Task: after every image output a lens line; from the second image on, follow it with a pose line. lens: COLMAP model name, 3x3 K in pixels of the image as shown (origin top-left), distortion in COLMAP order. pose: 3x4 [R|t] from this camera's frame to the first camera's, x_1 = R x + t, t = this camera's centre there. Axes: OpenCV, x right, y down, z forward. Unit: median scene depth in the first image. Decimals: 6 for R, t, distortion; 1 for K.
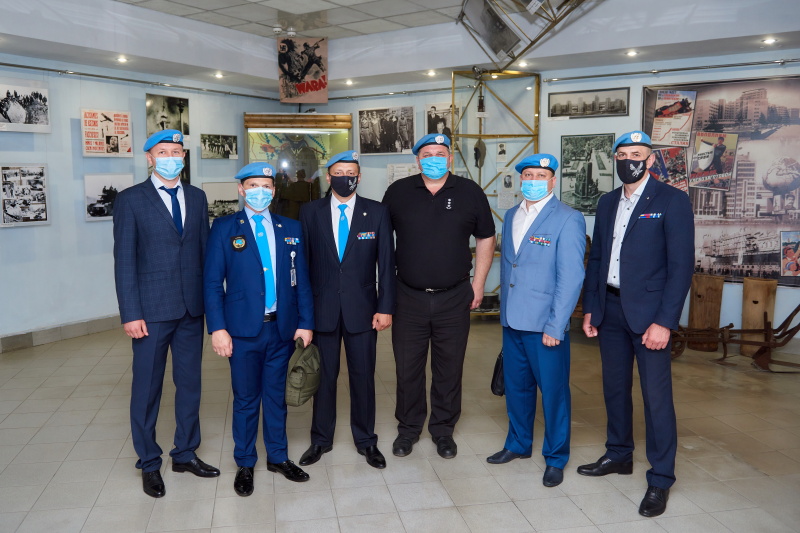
lens RADIAL K [[673.4, 0, 399.6], [0, 673.4, 267.7], [0, 0, 1]] dist [0.003817, 0.002307]
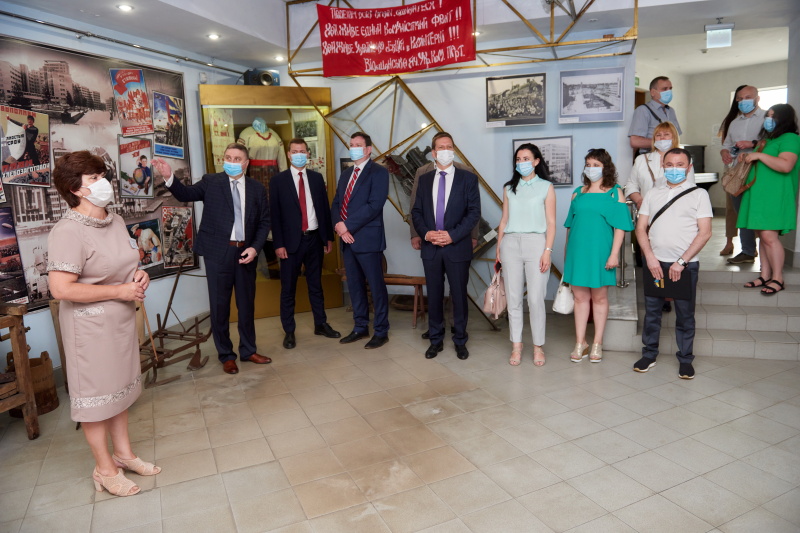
lens RADIAL K [[575.6, 0, 401.1], [0, 575.6, 264.7], [0, 0, 1]] dist [-0.014105, -0.007779]
pose [[-0.236561, -0.148834, 0.960150, -0.252332], [0.157695, 0.969214, 0.189092, -0.087965], [-0.958734, 0.196143, -0.205808, 0.763031]]
